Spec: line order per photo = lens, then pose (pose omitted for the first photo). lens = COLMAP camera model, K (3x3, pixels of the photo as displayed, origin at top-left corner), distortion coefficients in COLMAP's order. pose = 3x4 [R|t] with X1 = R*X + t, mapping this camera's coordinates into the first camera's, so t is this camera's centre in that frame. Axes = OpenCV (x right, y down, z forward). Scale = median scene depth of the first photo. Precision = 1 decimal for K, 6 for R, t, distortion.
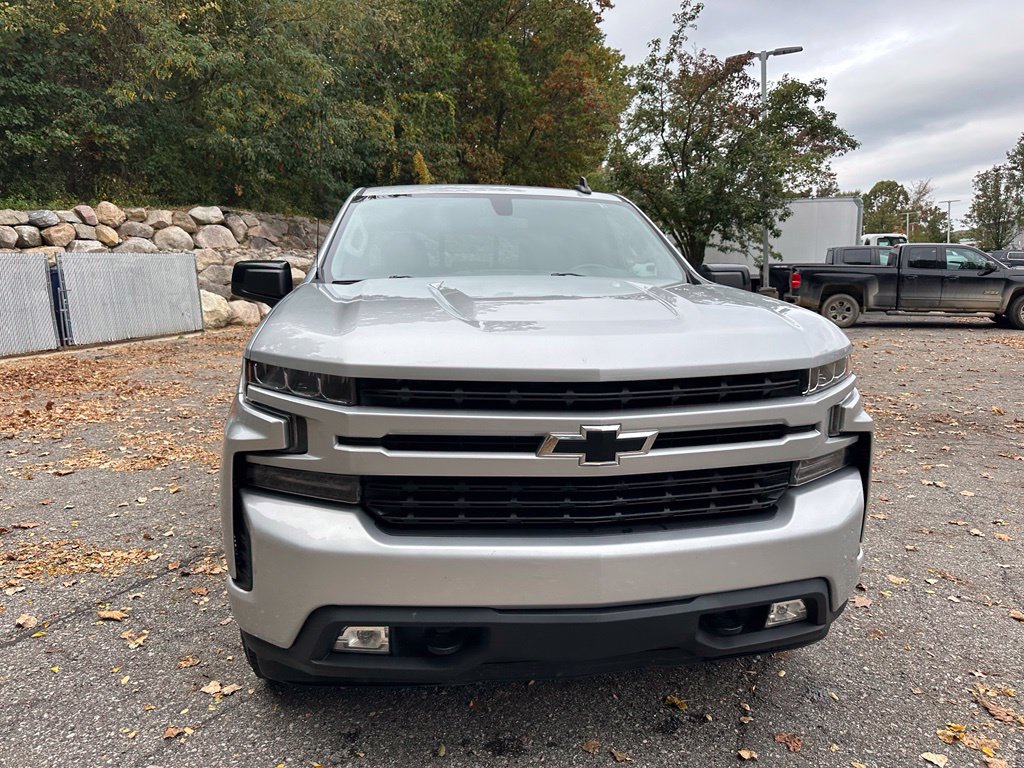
lens RADIAL K [[716.3, 0, 514.3], [0, 716.3, 385.8], [0, 0, 1]] dist [0.033097, -0.046567]
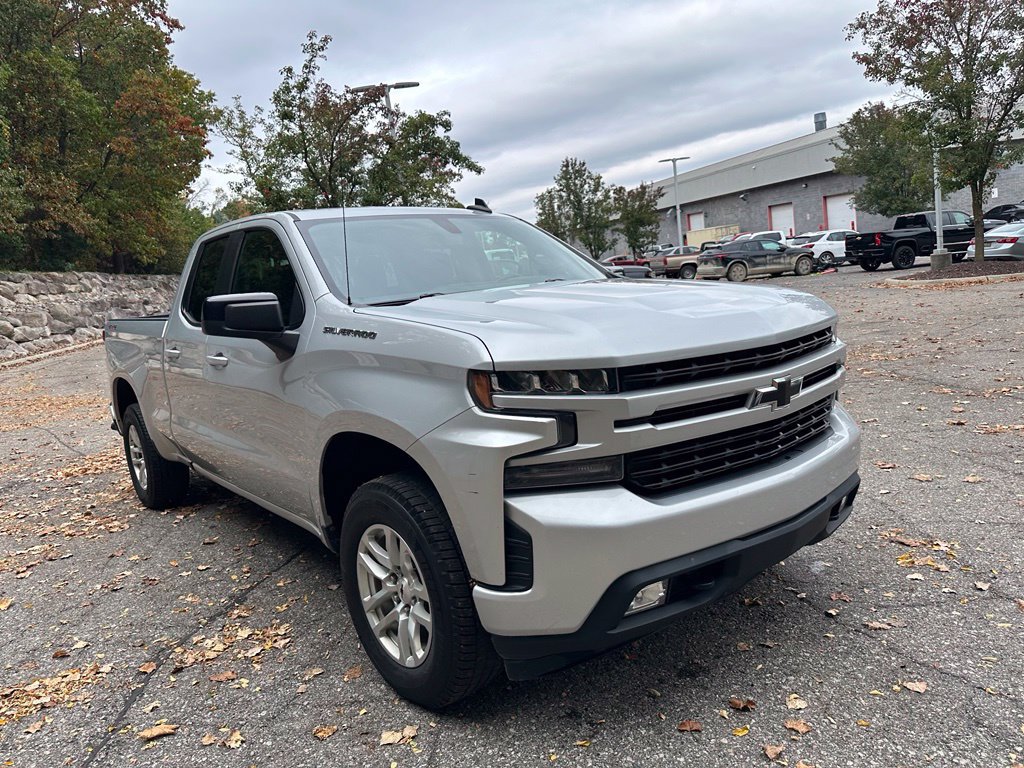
lens RADIAL K [[716.3, 0, 494.3], [0, 716.3, 384.6], [0, 0, 1]] dist [0.033097, -0.046567]
pose [[0.859842, -0.145882, 0.489275, -0.106633], [0.163186, 0.986568, 0.007376, -0.002824], [-0.483779, 0.073501, 0.872098, 0.012946]]
